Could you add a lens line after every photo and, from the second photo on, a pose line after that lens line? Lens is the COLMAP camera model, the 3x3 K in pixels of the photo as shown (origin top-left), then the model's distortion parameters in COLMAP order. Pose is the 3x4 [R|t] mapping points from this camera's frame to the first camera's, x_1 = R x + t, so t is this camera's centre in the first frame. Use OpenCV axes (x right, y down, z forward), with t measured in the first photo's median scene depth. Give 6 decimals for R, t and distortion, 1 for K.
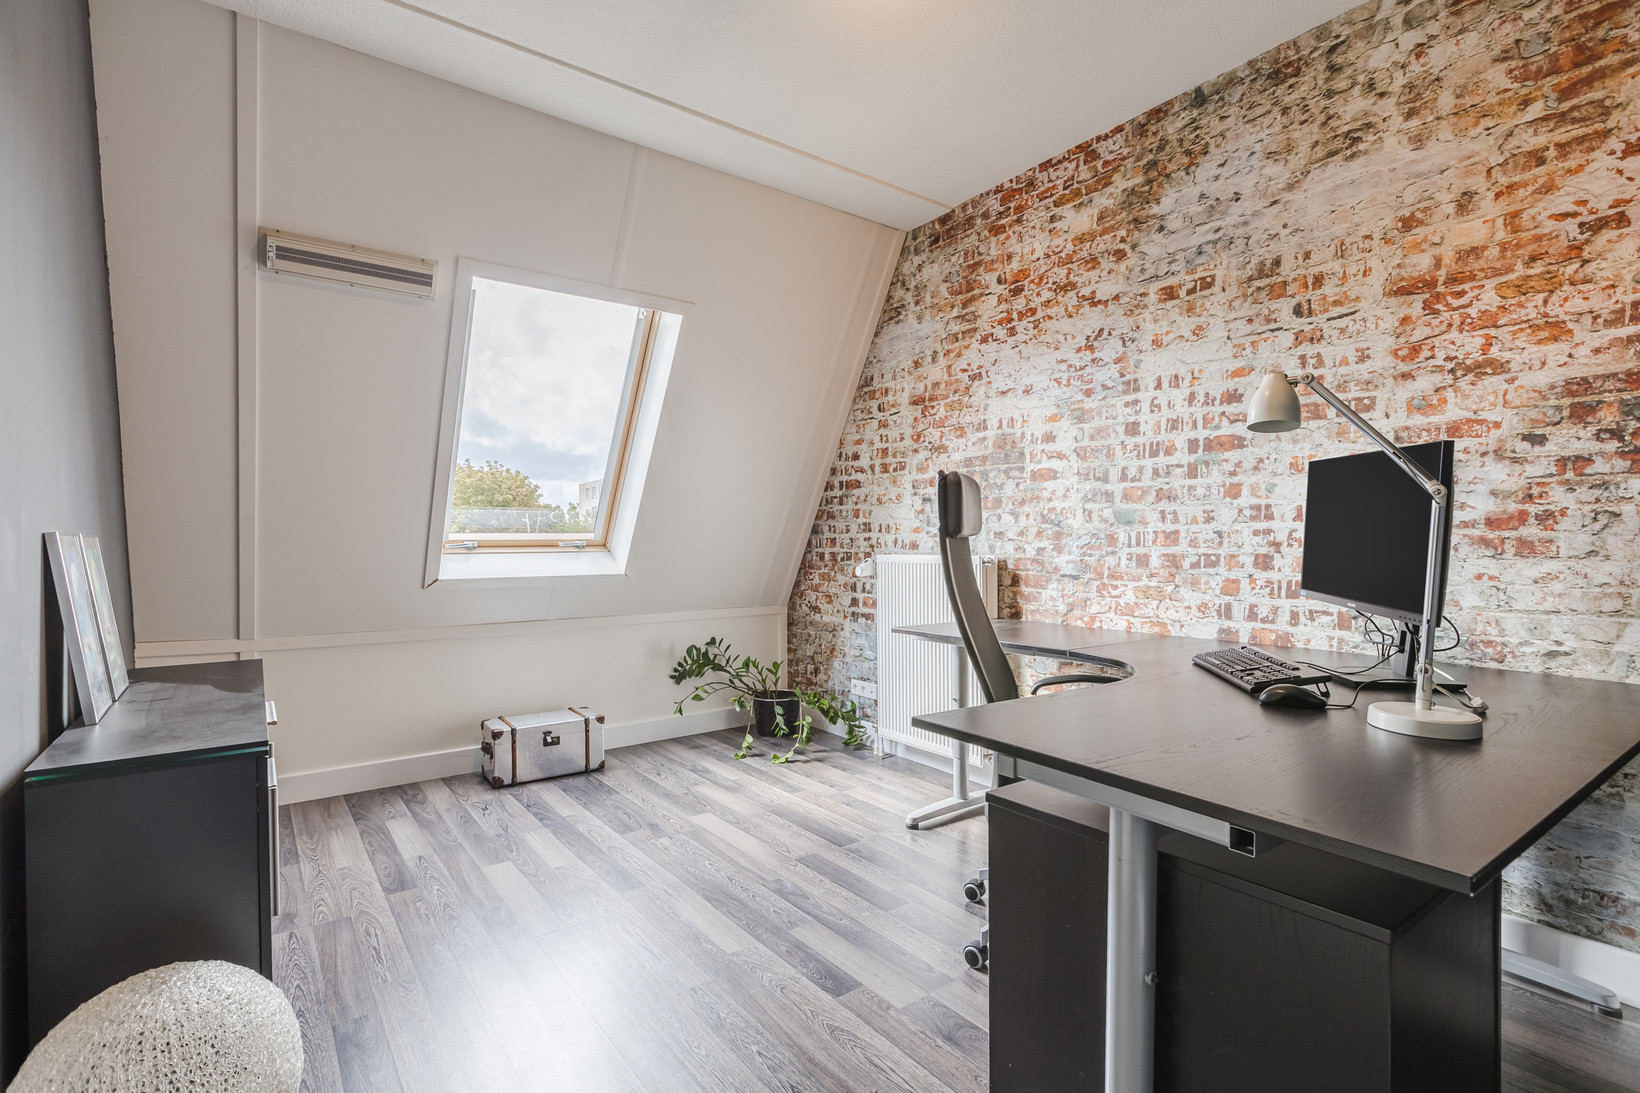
lens RADIAL K [[790.0, 0, 821.5], [0, 790.0, 544.1], [0, 0, 1]] dist [0.002257, 0.000144]
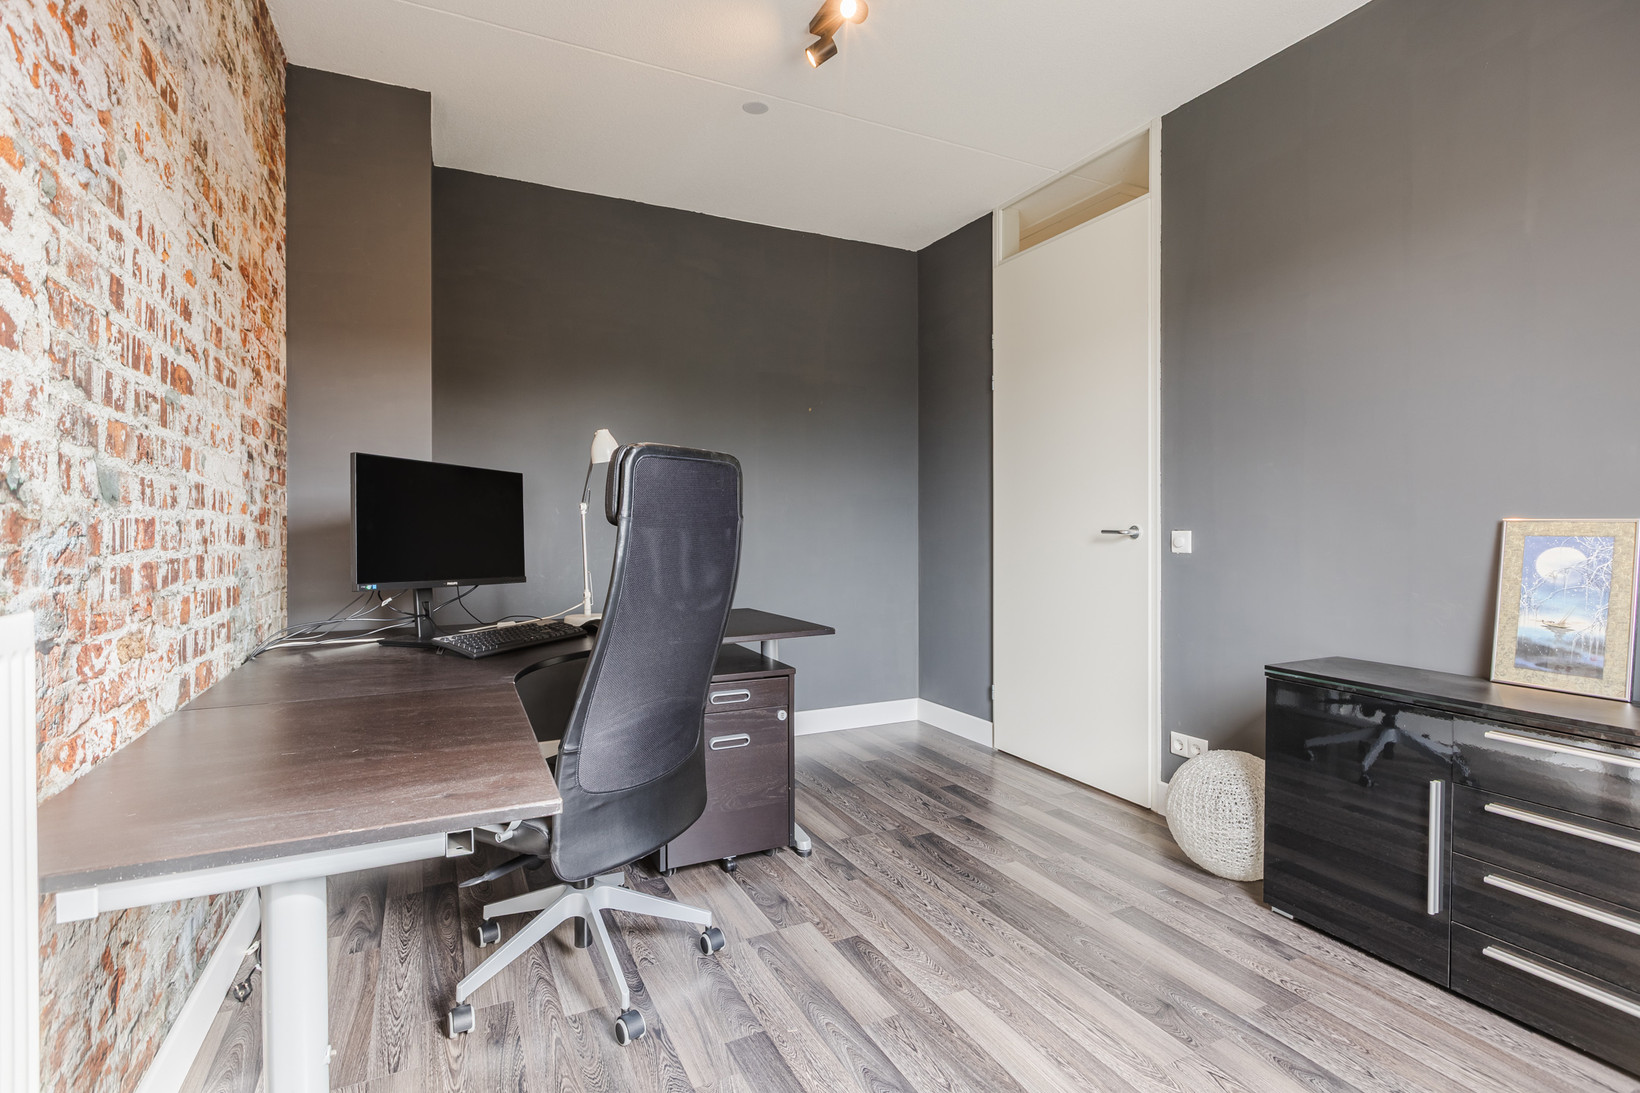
lens RADIAL K [[790.0, 0, 821.5], [0, 790.0, 537.4], [0, 0, 1]] dist [0.002257, 0.000144]
pose [[-0.985266, 0.006603, 0.170904, -0.103263], [0.010527, 0.999701, 0.022063, -0.014060], [-0.170707, 0.023537, -0.985041, 1.745995]]
